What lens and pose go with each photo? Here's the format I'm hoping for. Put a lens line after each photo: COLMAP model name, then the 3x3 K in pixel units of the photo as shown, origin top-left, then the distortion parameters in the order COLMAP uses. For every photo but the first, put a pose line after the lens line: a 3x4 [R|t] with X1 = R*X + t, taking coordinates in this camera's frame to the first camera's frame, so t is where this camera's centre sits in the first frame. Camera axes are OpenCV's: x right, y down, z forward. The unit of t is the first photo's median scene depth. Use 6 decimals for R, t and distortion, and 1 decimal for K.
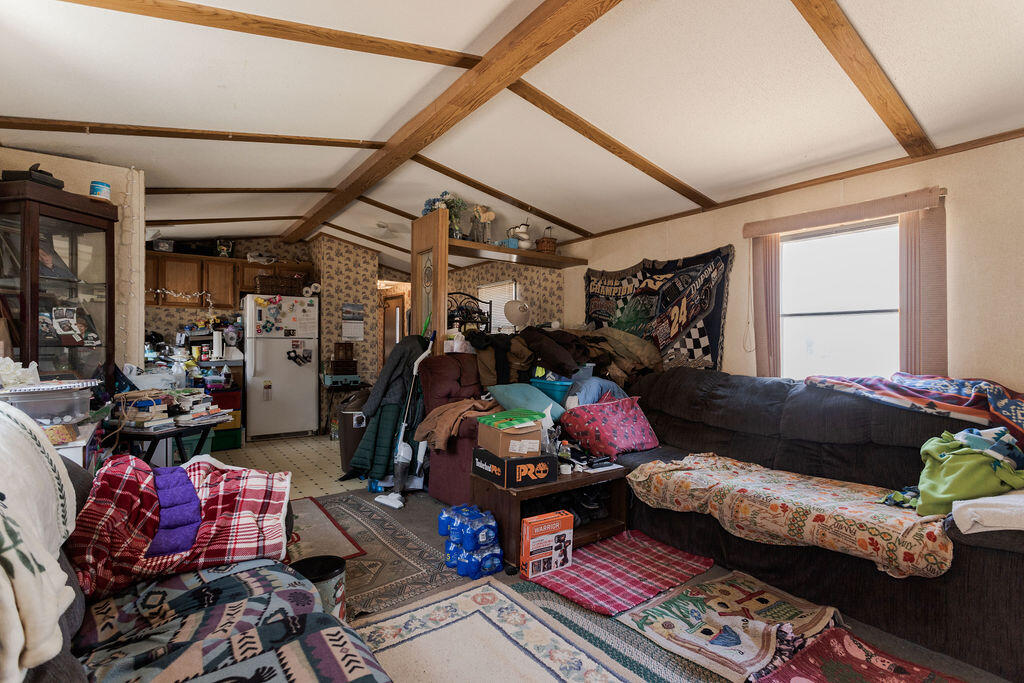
lens RADIAL K [[498.9, 0, 510.2], [0, 498.9, 339.2], [0, 0, 1]] dist [0.006132, 0.000764]
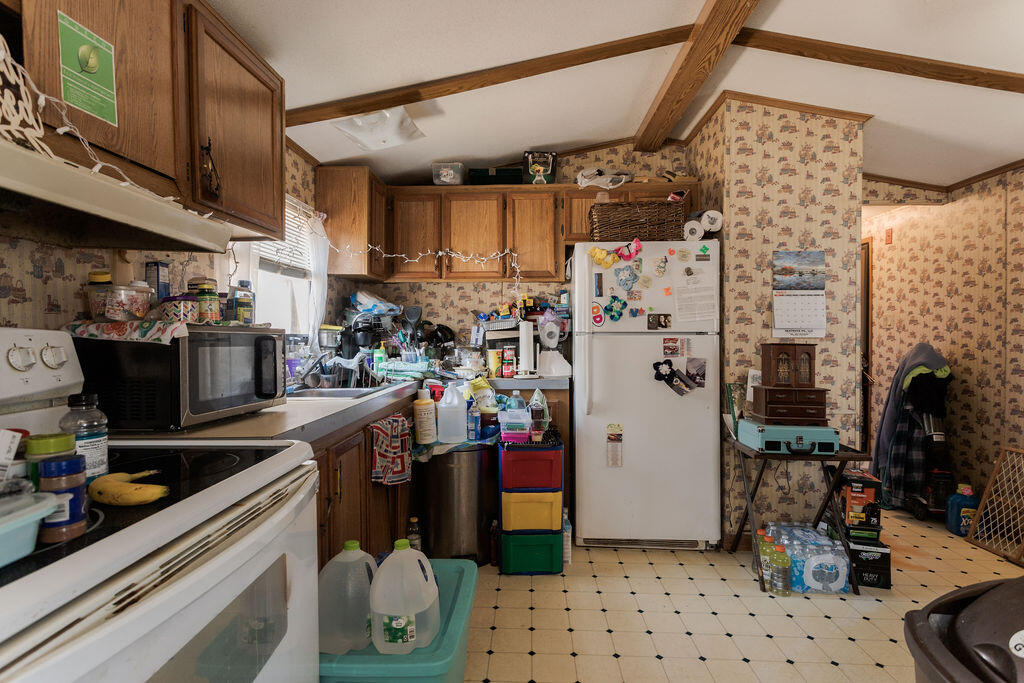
lens RADIAL K [[498.9, 0, 512.2], [0, 498.9, 341.4], [0, 0, 1]] dist [0.006132, 0.000764]
pose [[0.796730, 0.000574, -0.604335, -0.270706], [0.008666, 0.999886, 0.012376, -0.001422], [0.604273, -0.015097, 0.796634, 0.552481]]
